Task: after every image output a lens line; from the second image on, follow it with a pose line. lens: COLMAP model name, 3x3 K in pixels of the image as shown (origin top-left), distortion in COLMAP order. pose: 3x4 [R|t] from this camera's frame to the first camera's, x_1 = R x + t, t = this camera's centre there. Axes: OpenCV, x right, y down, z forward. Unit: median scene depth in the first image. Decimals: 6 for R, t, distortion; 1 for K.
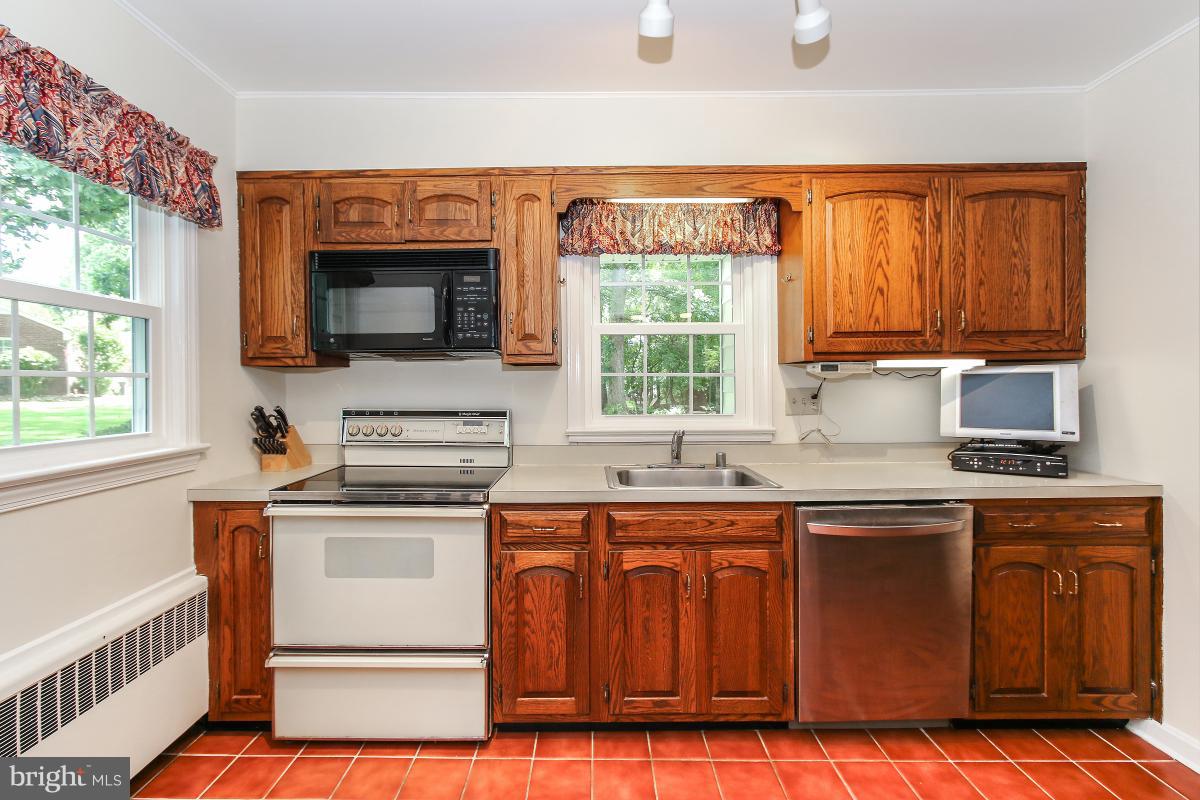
lens RADIAL K [[544.1, 0, 519.2], [0, 544.1, 387.1], [0, 0, 1]] dist [0.000221, 0.001217]
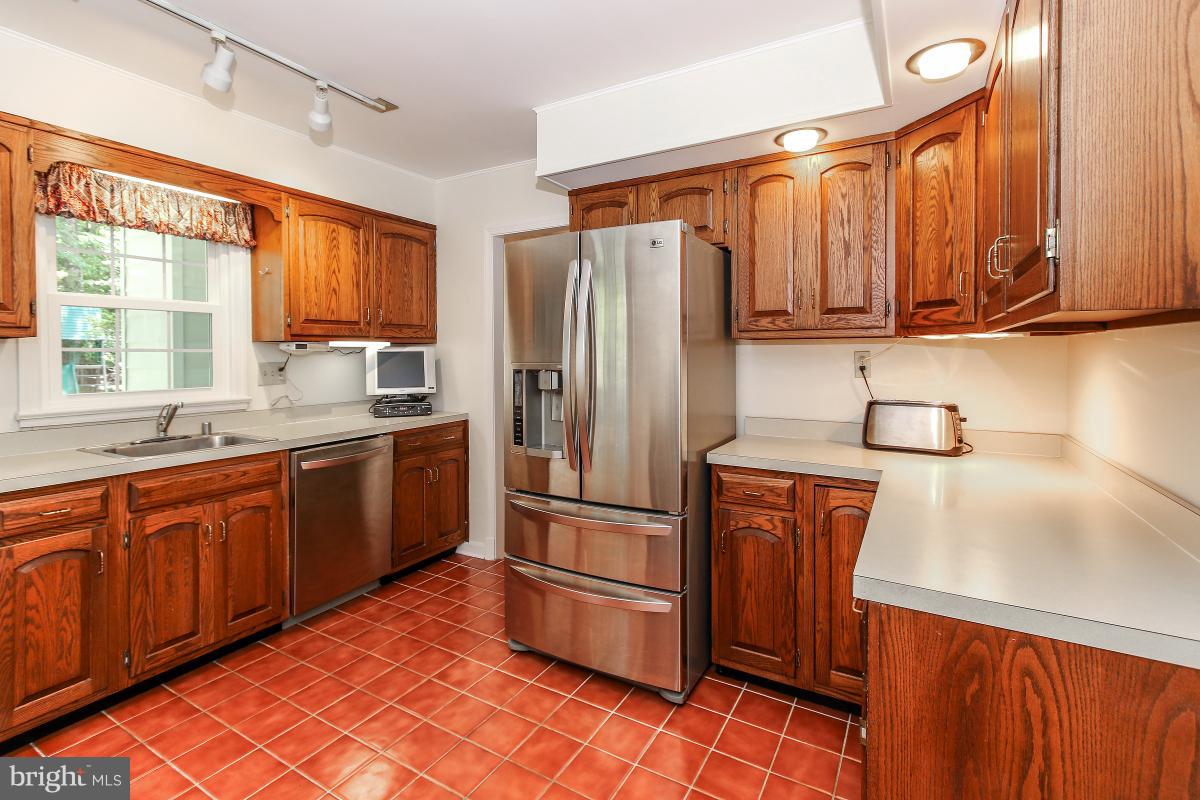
lens RADIAL K [[562.8, 0, 582.6], [0, 562.8, 359.4], [0, 0, 1]] dist [-0.000092, 0.000288]
pose [[0.465735, -0.004881, 0.884911, -0.306083], [0.009037, 0.999959, 0.000760, 0.000100], [-0.884878, 0.007643, 0.465760, -0.215968]]
